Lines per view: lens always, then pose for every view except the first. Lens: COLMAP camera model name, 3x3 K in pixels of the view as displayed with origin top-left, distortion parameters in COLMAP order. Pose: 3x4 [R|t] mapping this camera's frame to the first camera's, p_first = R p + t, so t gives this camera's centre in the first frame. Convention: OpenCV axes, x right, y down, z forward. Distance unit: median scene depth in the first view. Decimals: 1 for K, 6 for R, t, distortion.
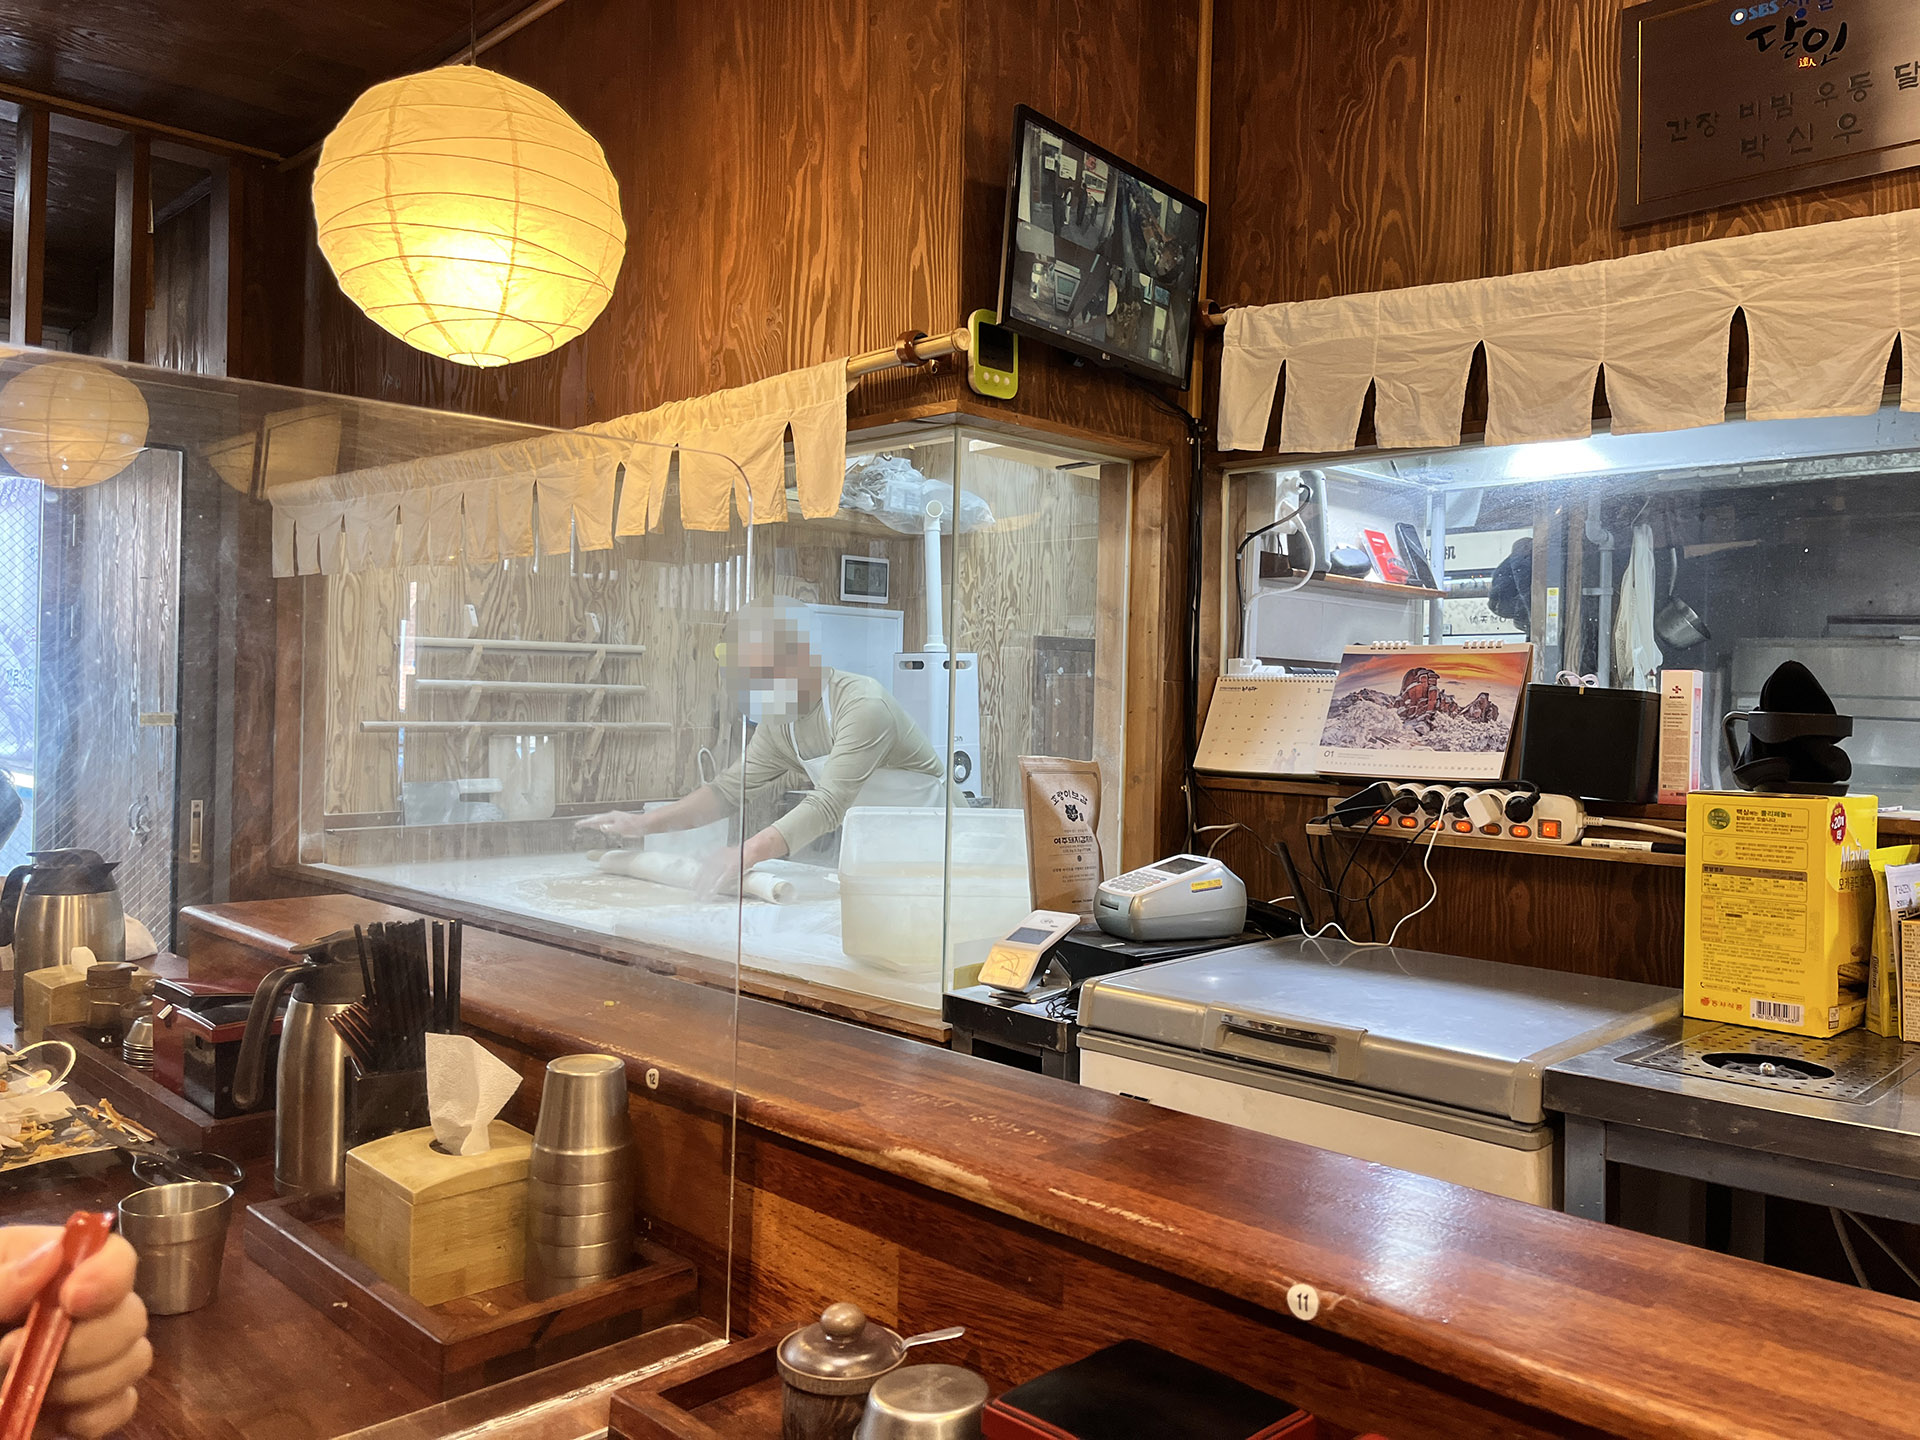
lens RADIAL K [[1456.4, 0, 939.7], [0, 1456.4, 703.5], [0, 0, 1]] dist [0.051914, -0.076125]
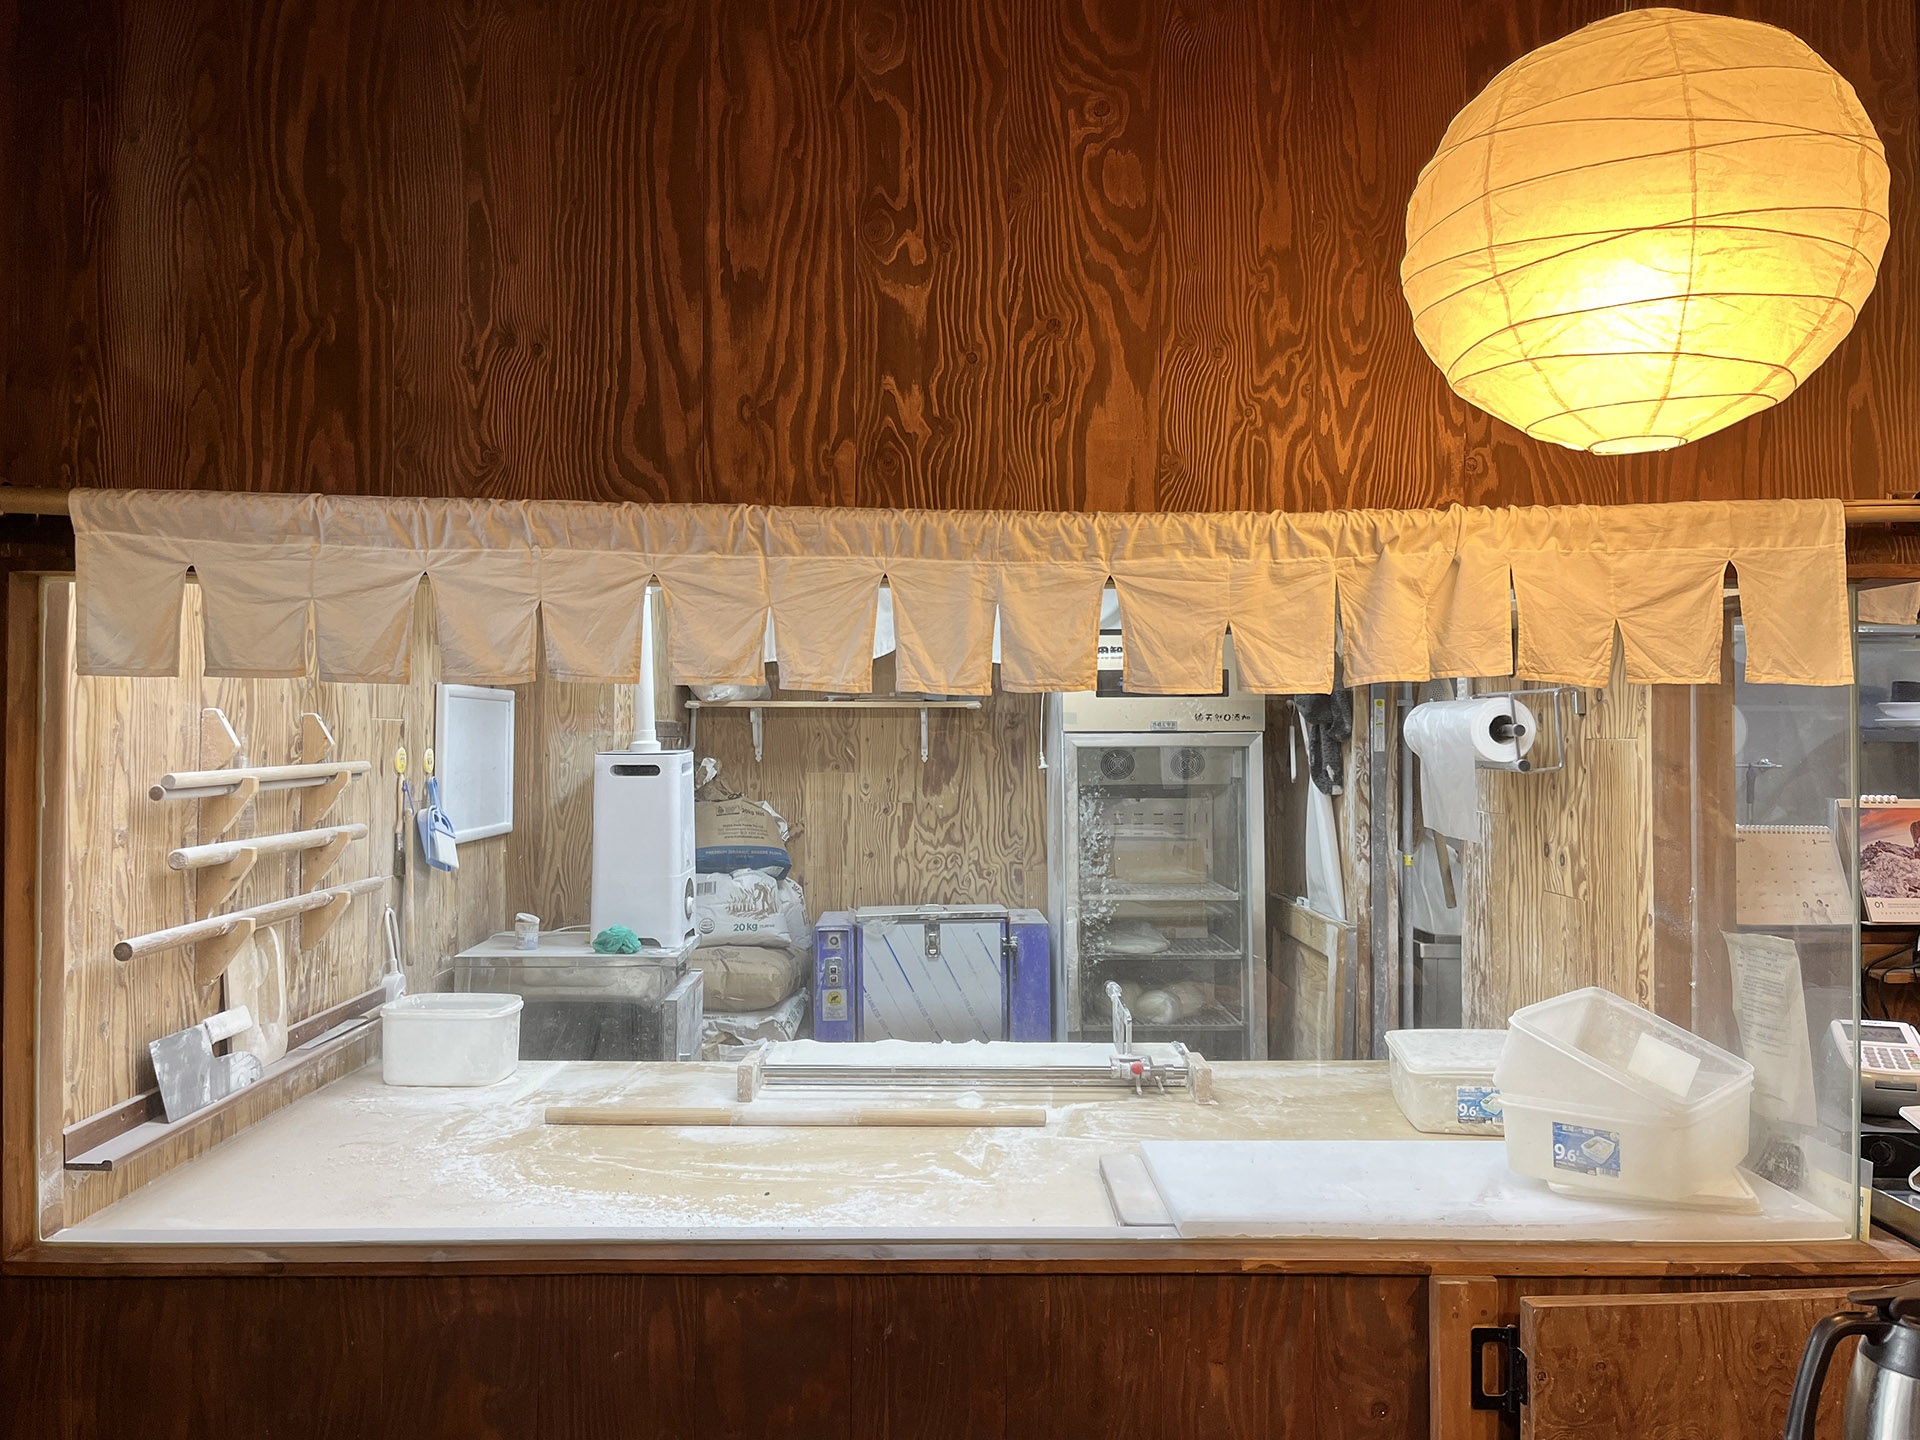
lens RADIAL K [[1456.4, 0, 967.6], [0, 1456.4, 713.1], [0, 0, 1]] dist [0.051914, -0.076125]
pose [[0.692424, -0.004338, 0.721477, -1.056311], [0.013016, 0.999894, -0.006480, -0.116272], [-0.721373, 0.013878, 0.692408, 0.788971]]
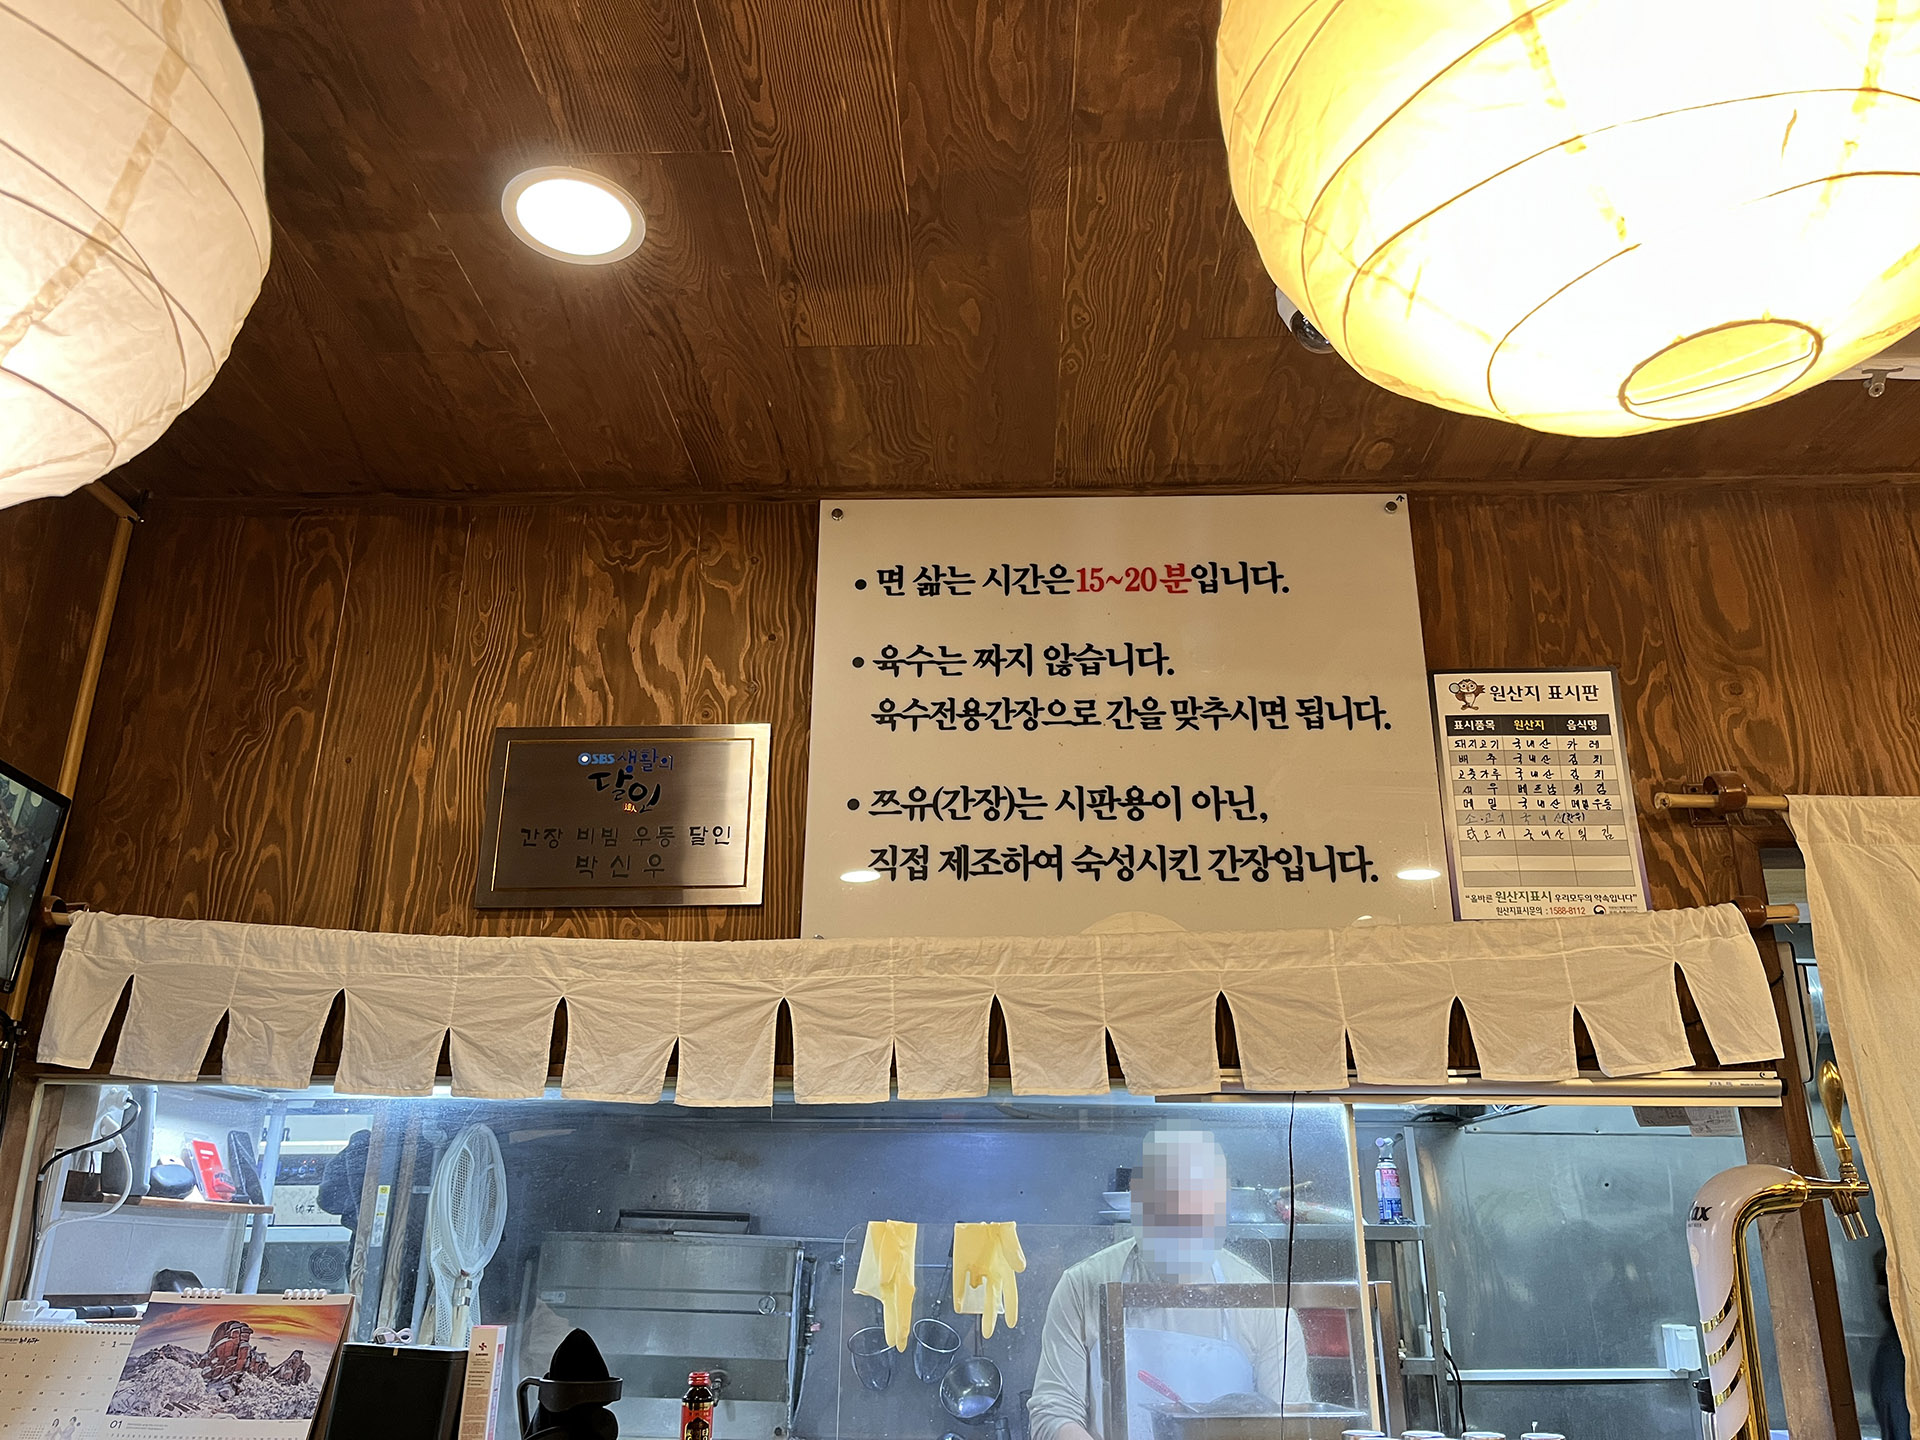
lens RADIAL K [[1456.4, 0, 965.0], [0, 1456.4, 721.9], [0, 0, 1]] dist [0.051914, -0.076125]
pose [[0.725863, 0.217629, 0.652504, -0.034187], [0.009933, 0.945212, -0.326306, -0.080185], [-0.687768, 0.243335, 0.683932, -0.072504]]
